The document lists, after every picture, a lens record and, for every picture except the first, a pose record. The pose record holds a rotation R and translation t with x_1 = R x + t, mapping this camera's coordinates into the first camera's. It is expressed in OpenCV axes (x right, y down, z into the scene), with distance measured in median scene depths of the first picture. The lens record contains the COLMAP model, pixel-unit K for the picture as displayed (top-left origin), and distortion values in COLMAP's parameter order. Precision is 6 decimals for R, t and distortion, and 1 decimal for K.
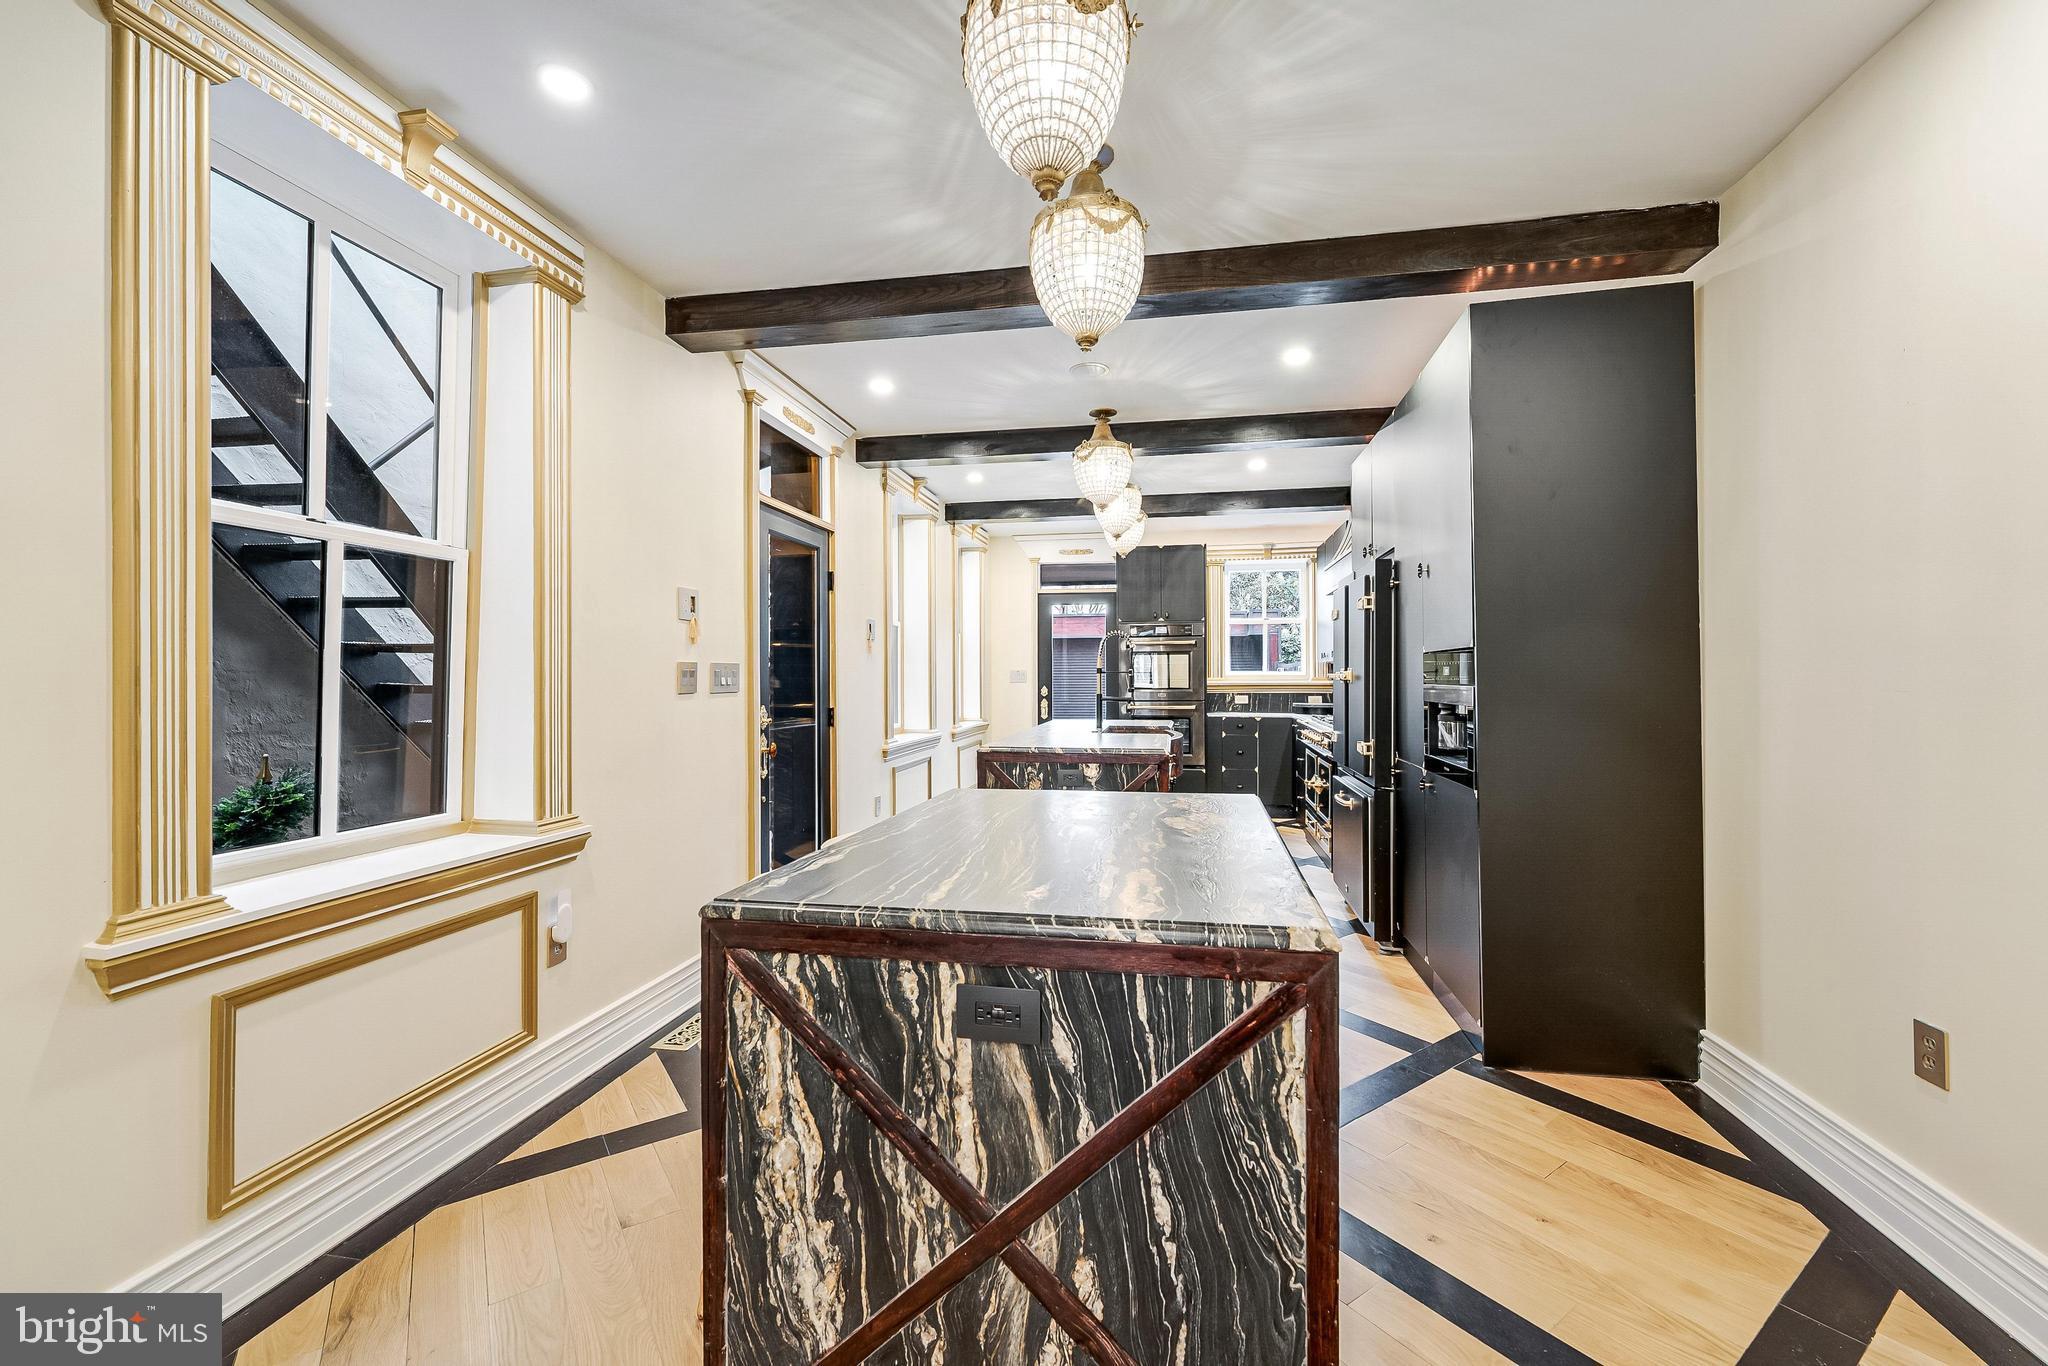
lens RADIAL K [[823.3, 0, 1022.1], [0, 823.3, 680.2], [0, 0, 1]] dist [0.001731, -0.000593]
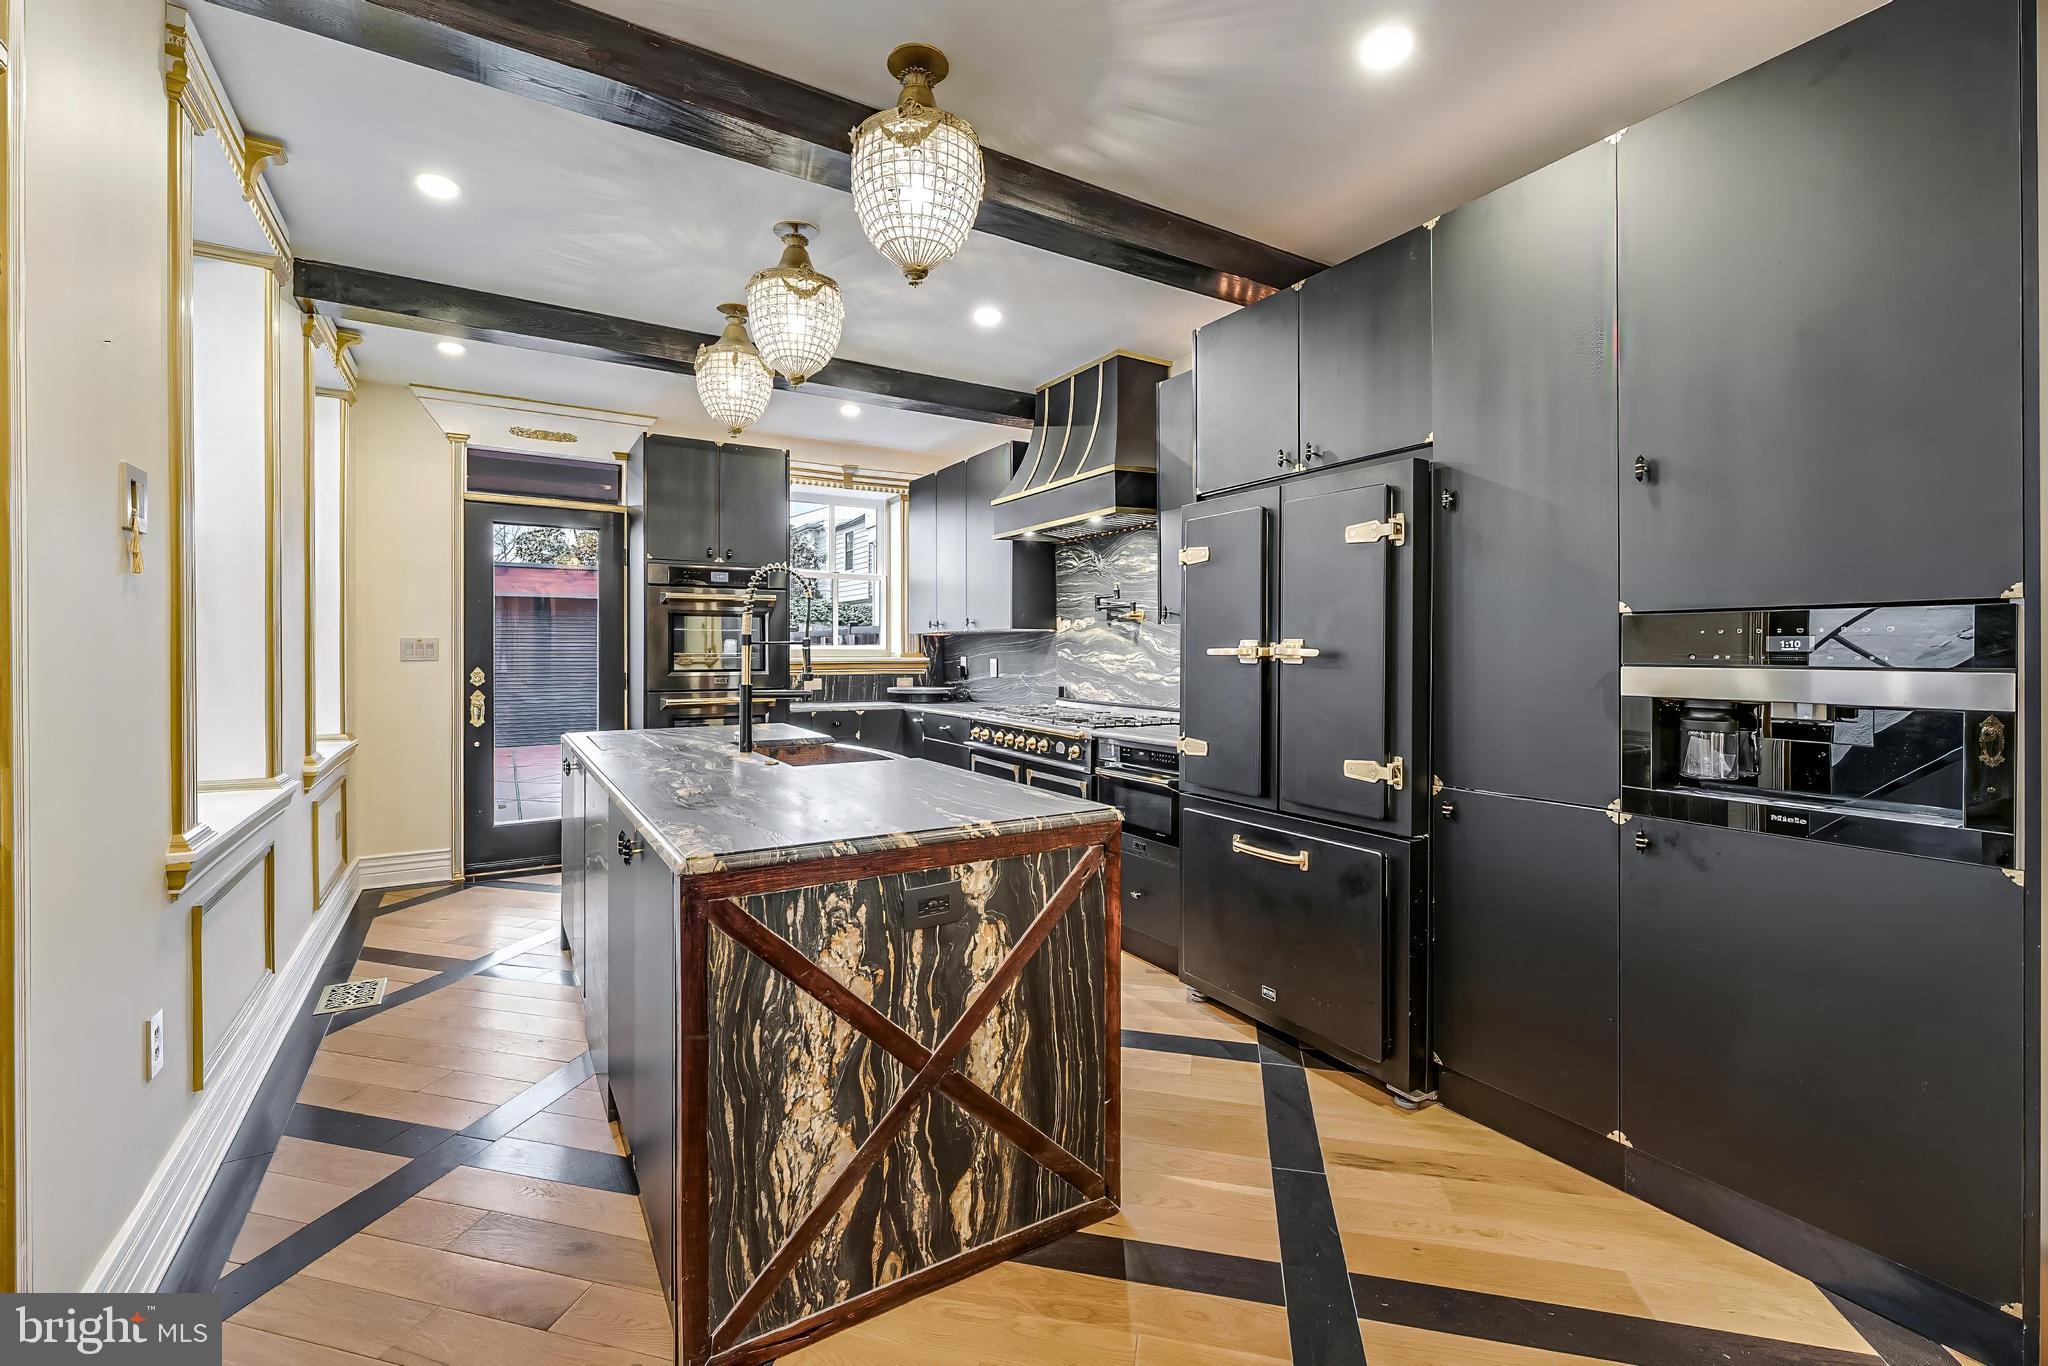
lens RADIAL K [[862.8, 0, 998.4], [0, 862.8, 655.7], [0, 0, 1]] dist [-0.000995, -0.000293]
pose [[0.748025, 0.000146, 0.663671, -0.111430], [-0.000366, 1.000000, 0.000192, -0.001444], [-0.663671, -0.000386, 0.748025, 0.381619]]
